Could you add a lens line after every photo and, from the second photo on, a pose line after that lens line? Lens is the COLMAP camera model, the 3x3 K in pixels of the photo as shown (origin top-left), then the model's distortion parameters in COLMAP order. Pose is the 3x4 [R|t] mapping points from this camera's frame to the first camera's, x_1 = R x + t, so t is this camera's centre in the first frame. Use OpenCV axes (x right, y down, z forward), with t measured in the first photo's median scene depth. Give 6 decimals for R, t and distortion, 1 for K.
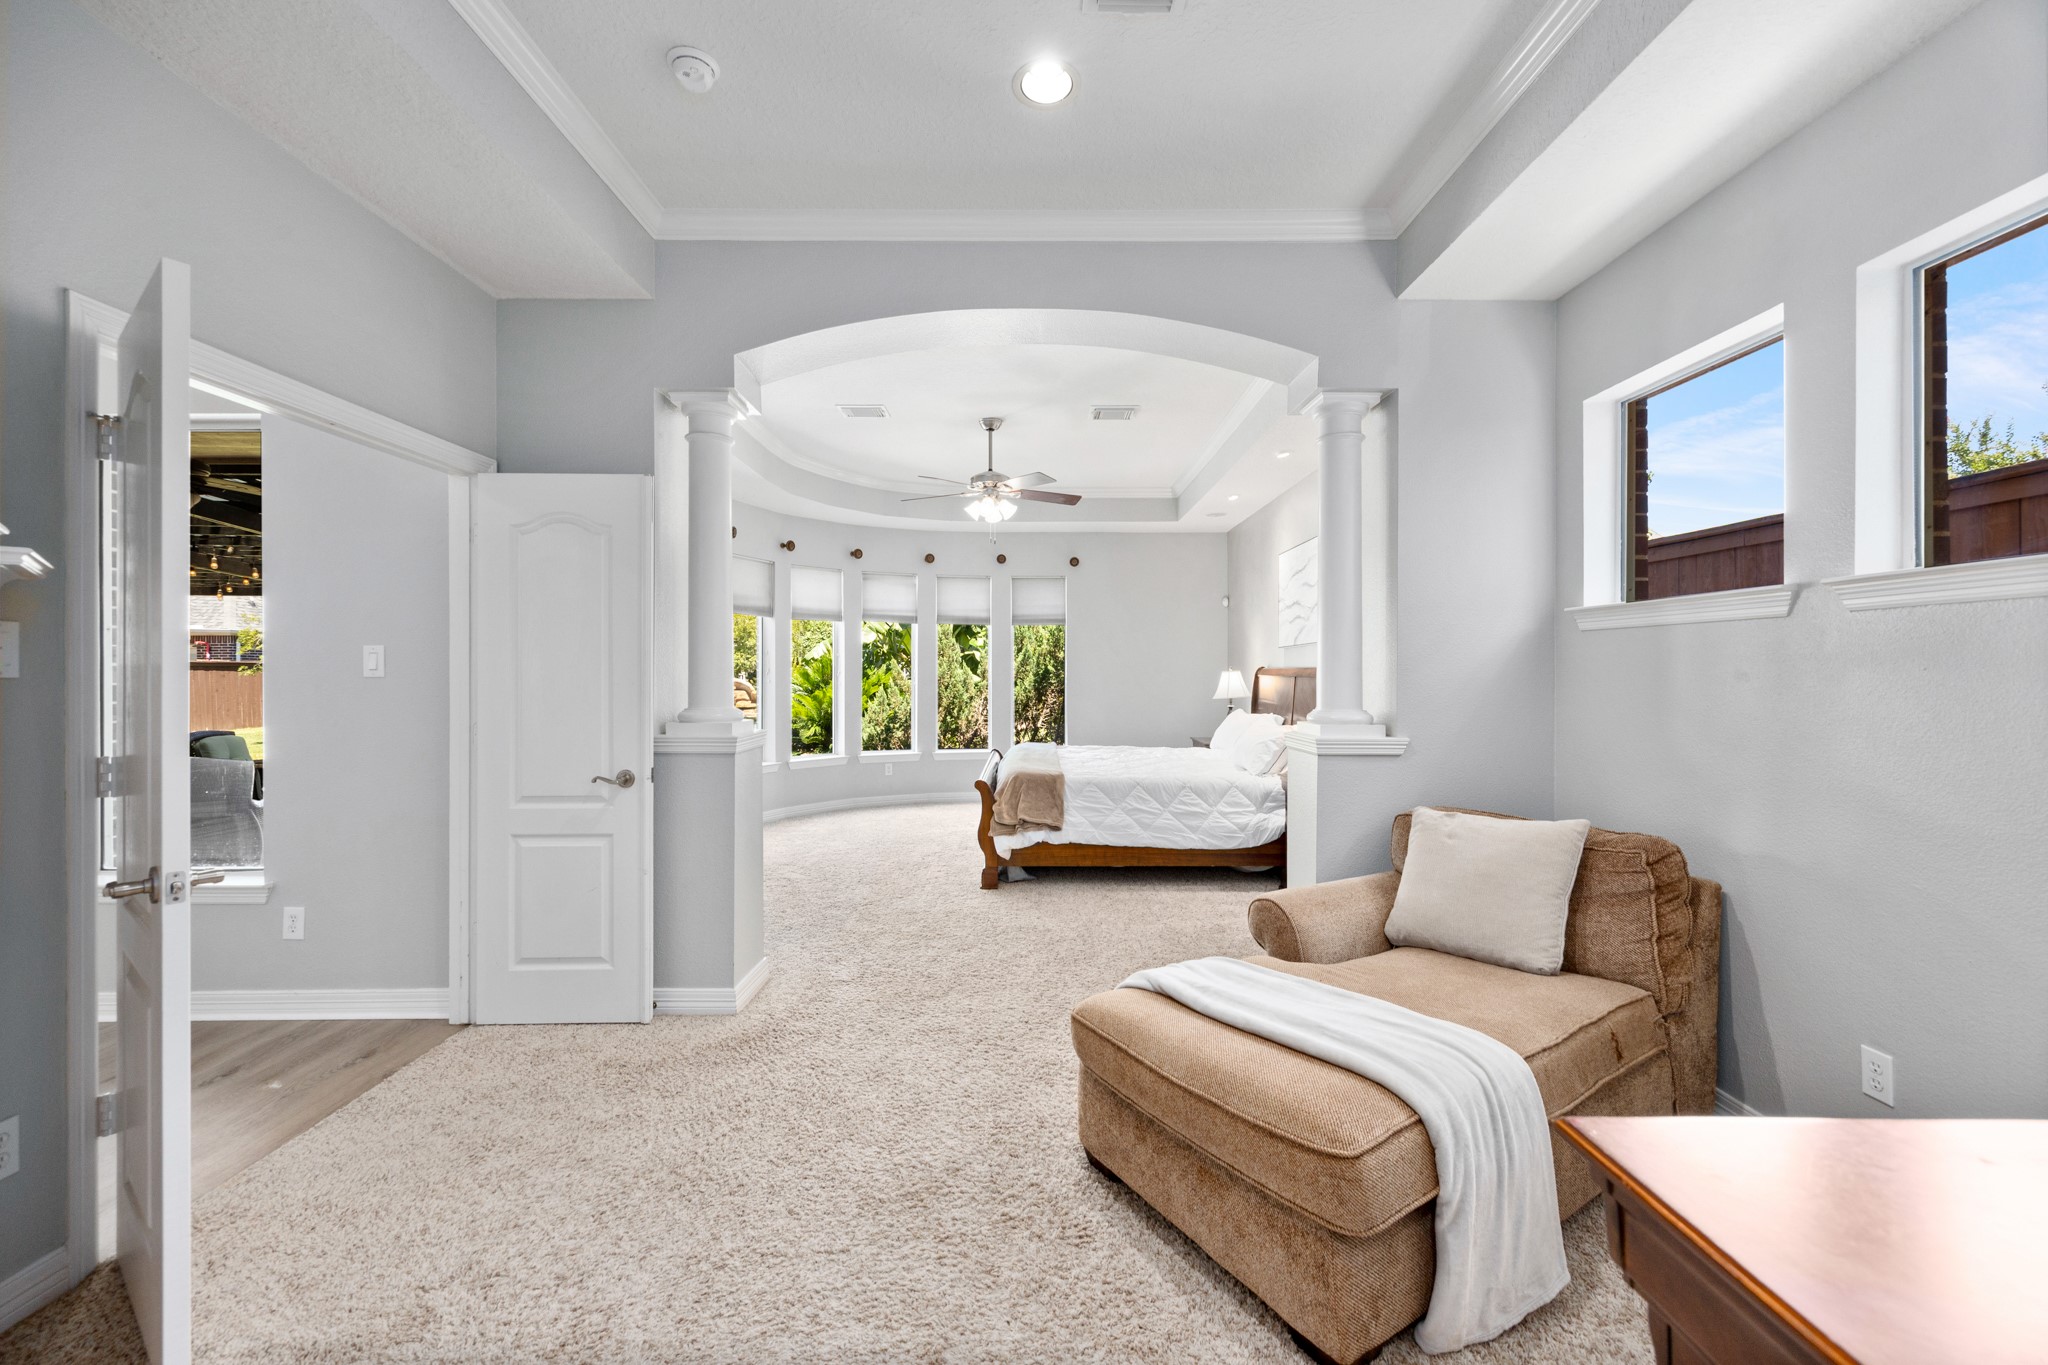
lens RADIAL K [[822.6, 0, 1026.0], [0, 822.6, 672.5], [0, 0, 1]] dist [0.009405, 0.000202]
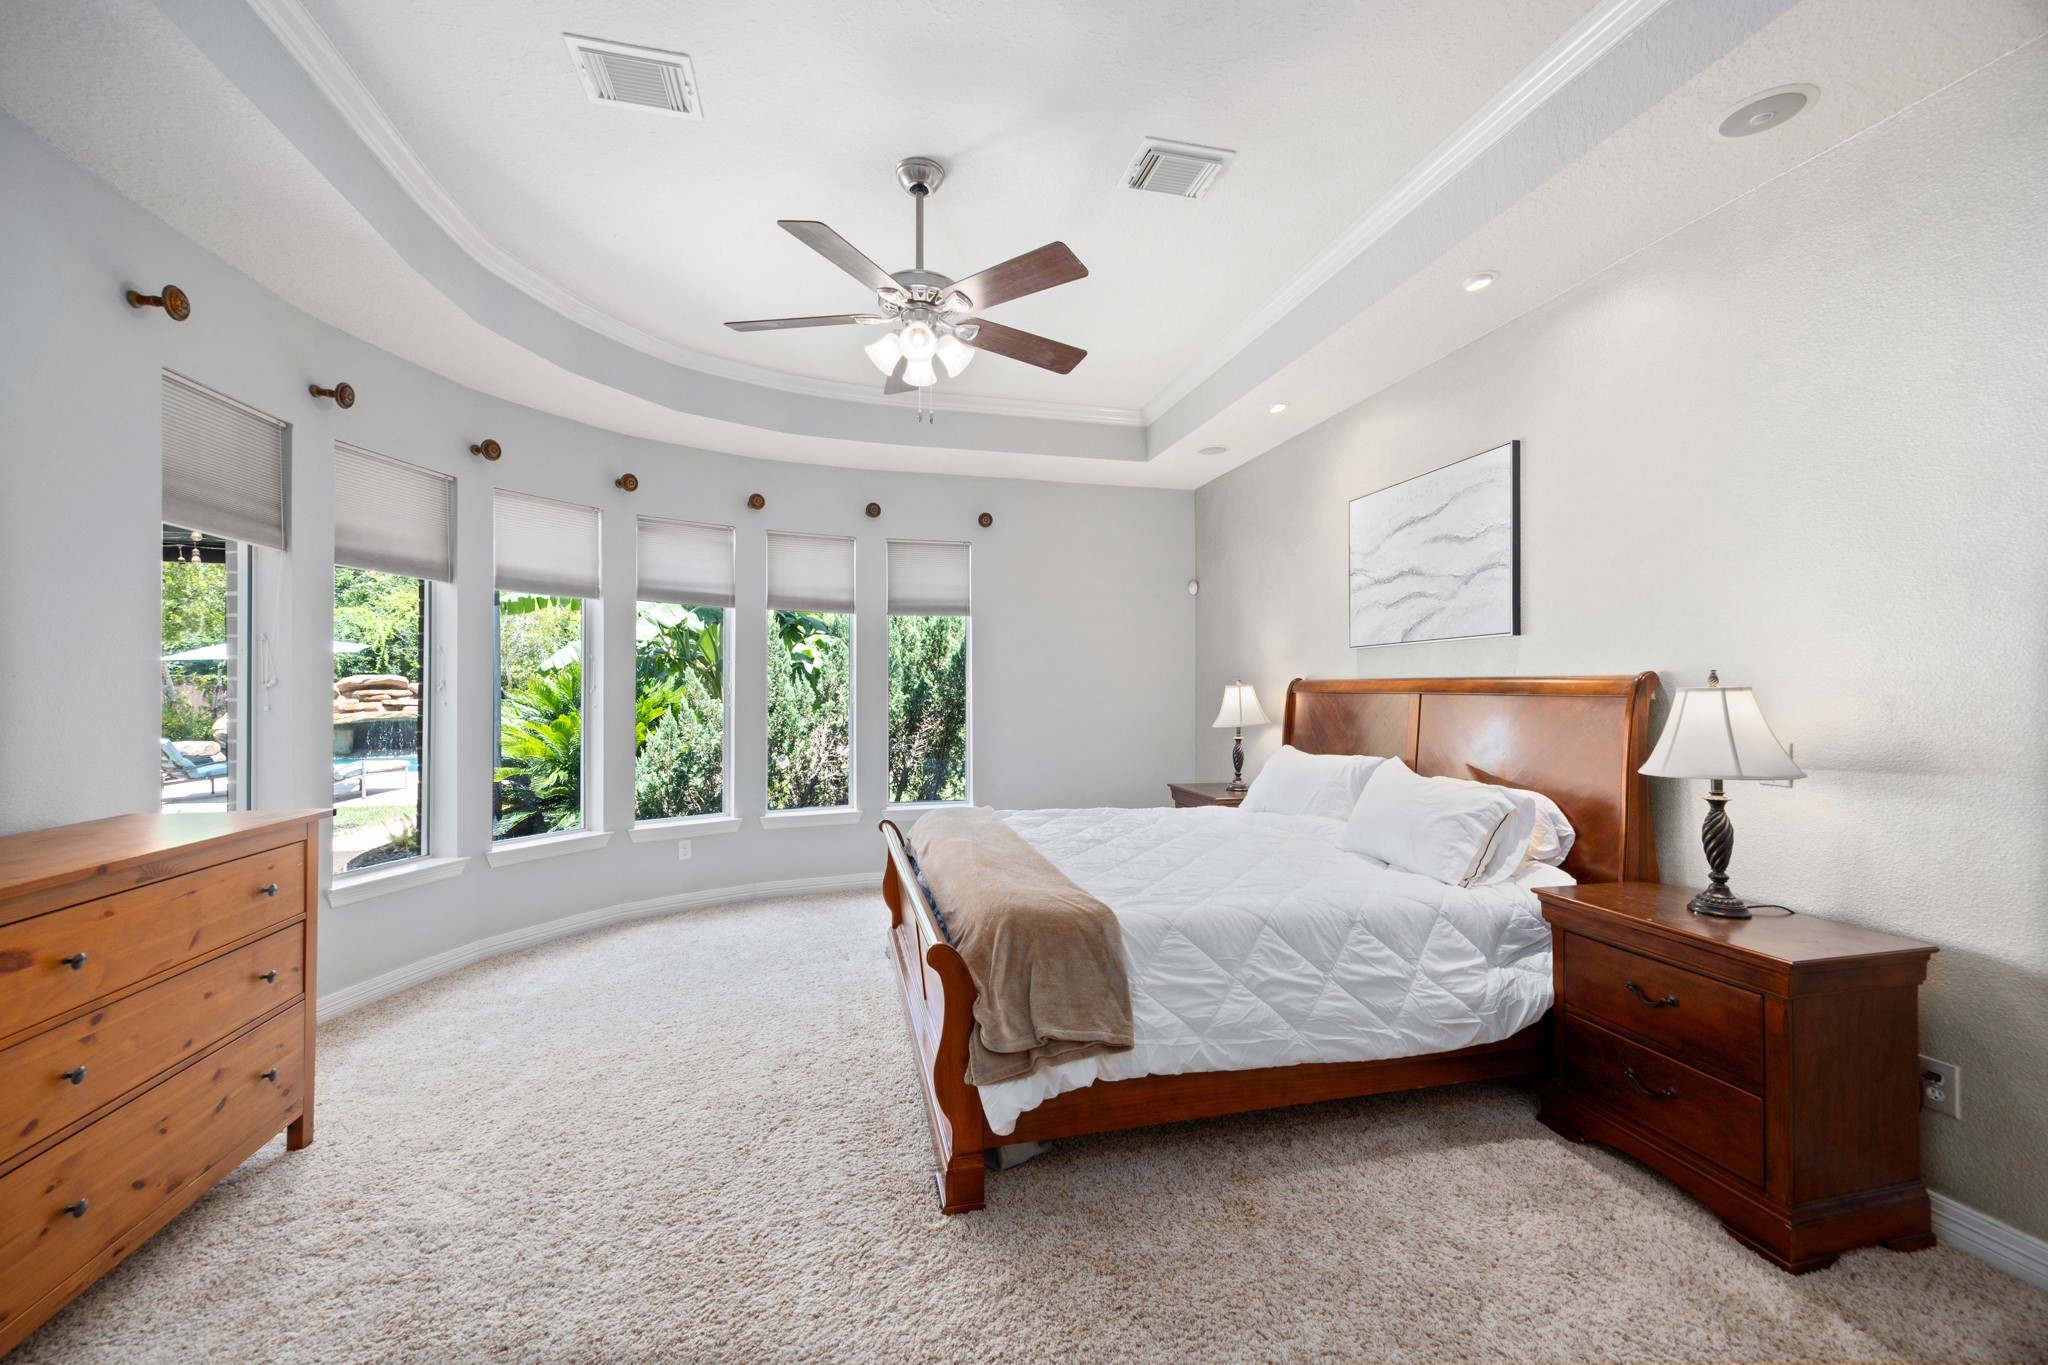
lens RADIAL K [[822.6, 0, 1020.7], [0, 822.6, 682.2], [0, 0, 1]] dist [0.009405, 0.000202]
pose [[0.971994, 0.002278, 0.234993, -0.077321], [-0.000154, 0.999959, -0.009058, 0.001729], [-0.235004, 0.008768, 0.971955, 0.397575]]
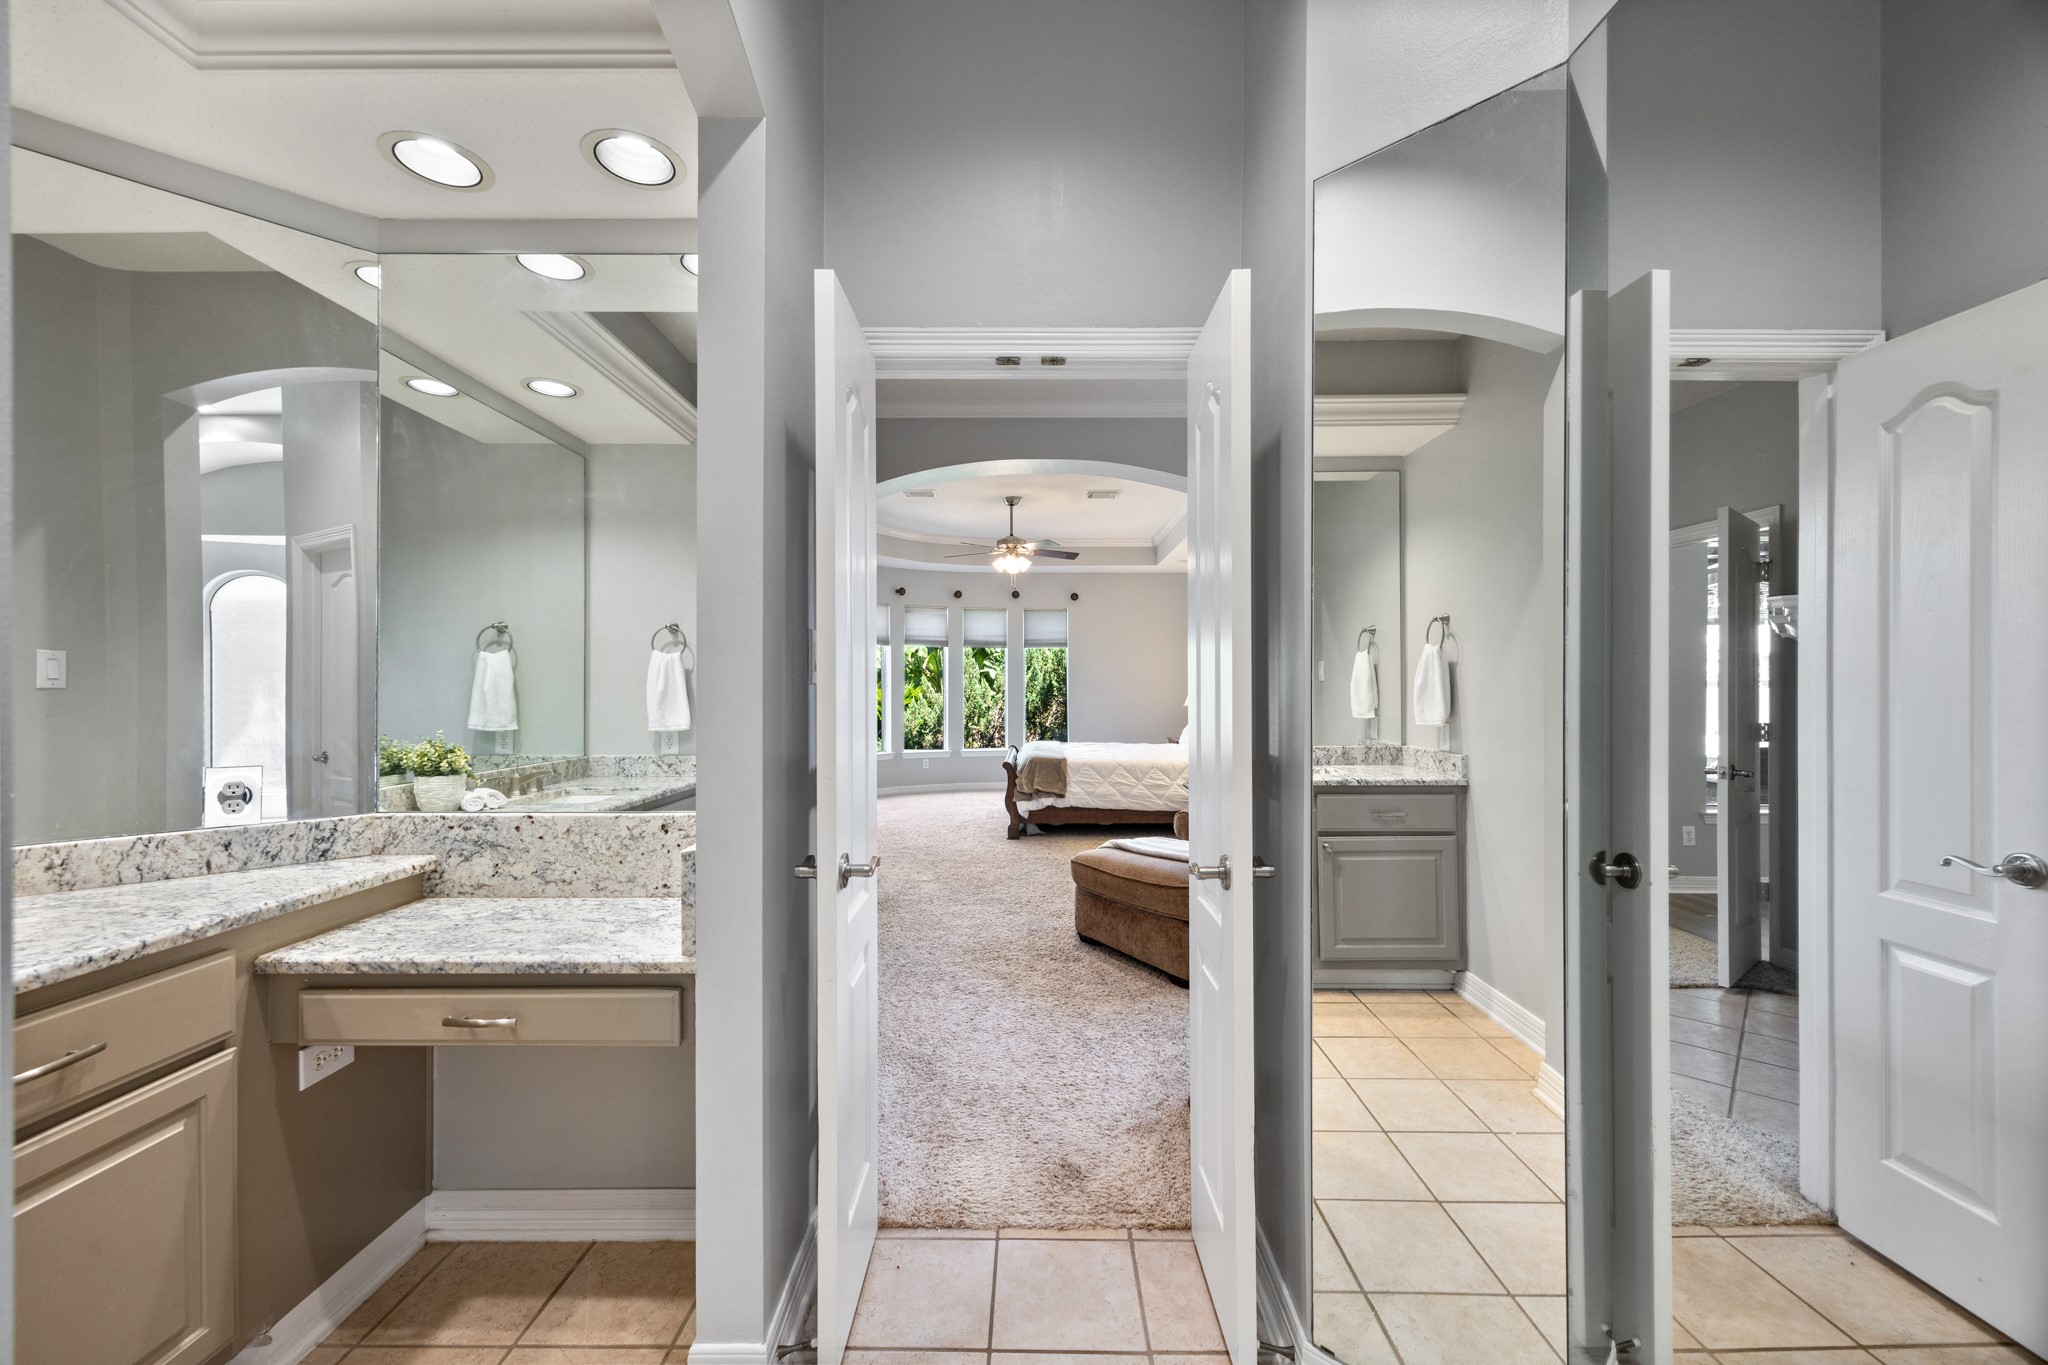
lens RADIAL K [[822.6, 0, 1025.2], [0, 822.6, 689.7], [0, 0, 1]] dist [0.009405, 0.000202]
pose [[0.999995, -0.001345, -0.002827, -0.013382], [0.001345, 0.999999, 0.000036, 0.005772], [0.002827, -0.000040, 0.999996, -0.267794]]
